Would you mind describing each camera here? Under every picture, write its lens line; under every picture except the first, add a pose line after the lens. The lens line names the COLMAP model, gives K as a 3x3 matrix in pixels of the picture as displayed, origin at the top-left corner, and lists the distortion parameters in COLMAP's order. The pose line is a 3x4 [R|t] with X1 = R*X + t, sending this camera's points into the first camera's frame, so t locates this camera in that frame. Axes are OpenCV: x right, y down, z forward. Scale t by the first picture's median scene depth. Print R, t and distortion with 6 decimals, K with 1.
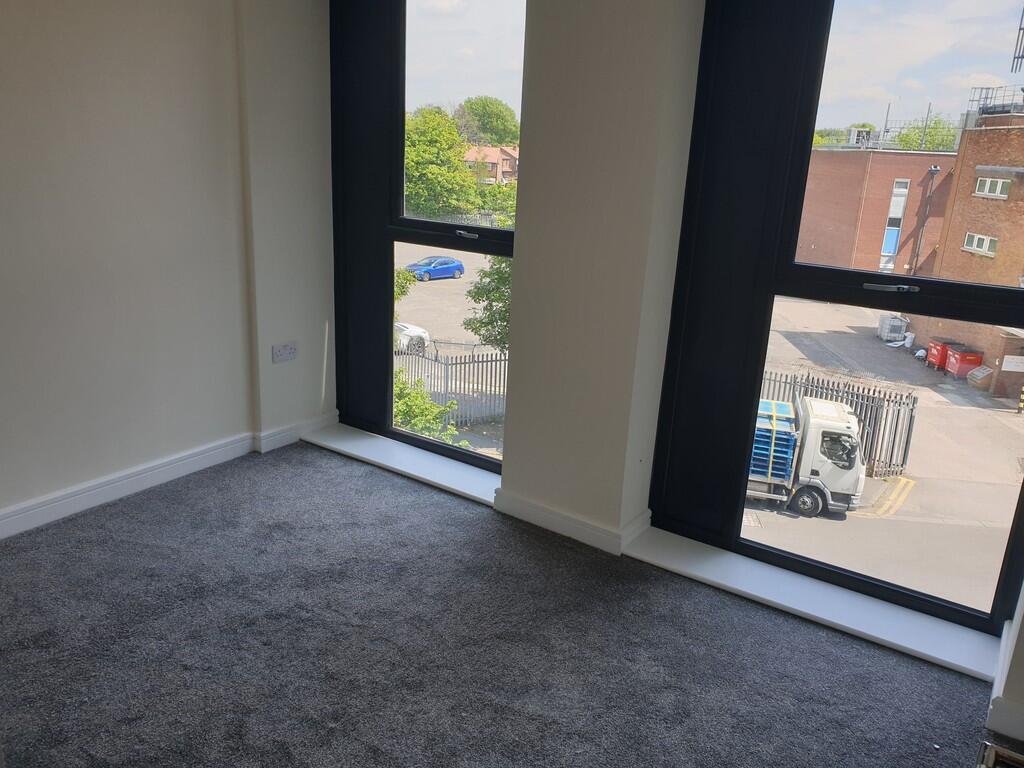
lens RADIAL K [[805.8, 0, 512.0], [0, 805.8, 384.0], [0, 0, 1]] dist [0.114747, -0.257455]
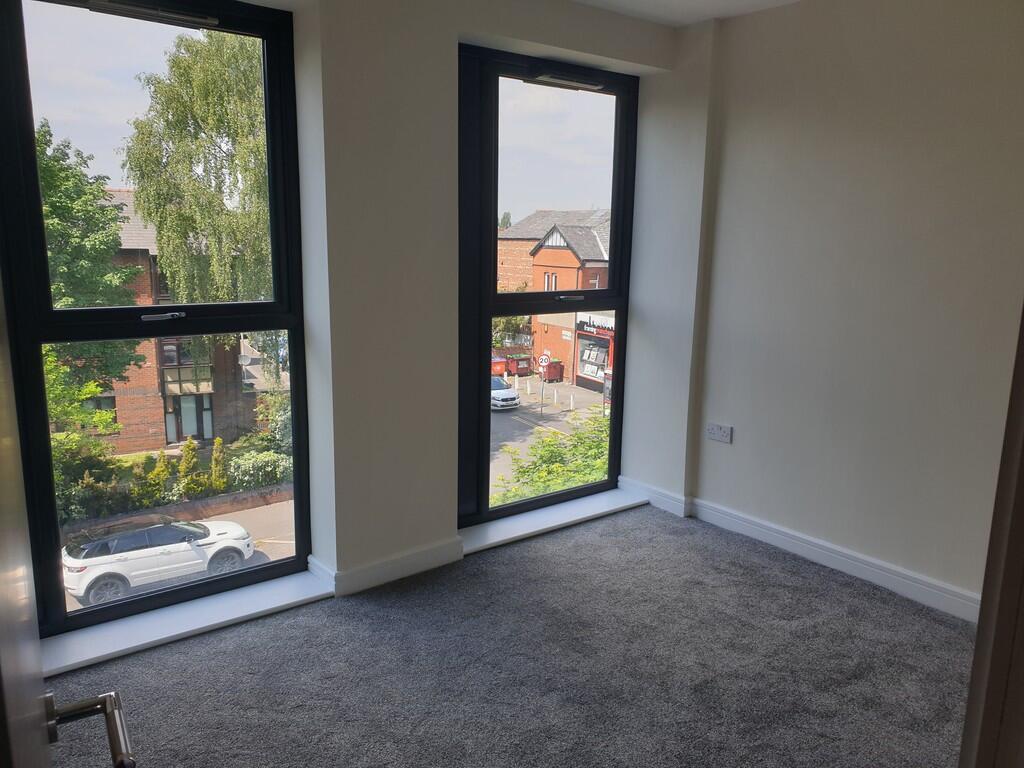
lens RADIAL K [[805.8, 0, 512.0], [0, 805.8, 384.0], [0, 0, 1]] dist [0.114747, -0.257455]
pose [[0.229112, -0.235175, 0.944564, -0.729325], [0.244794, 0.953110, 0.177926, -0.176631], [-0.942117, 0.190459, 0.275938, 0.461343]]
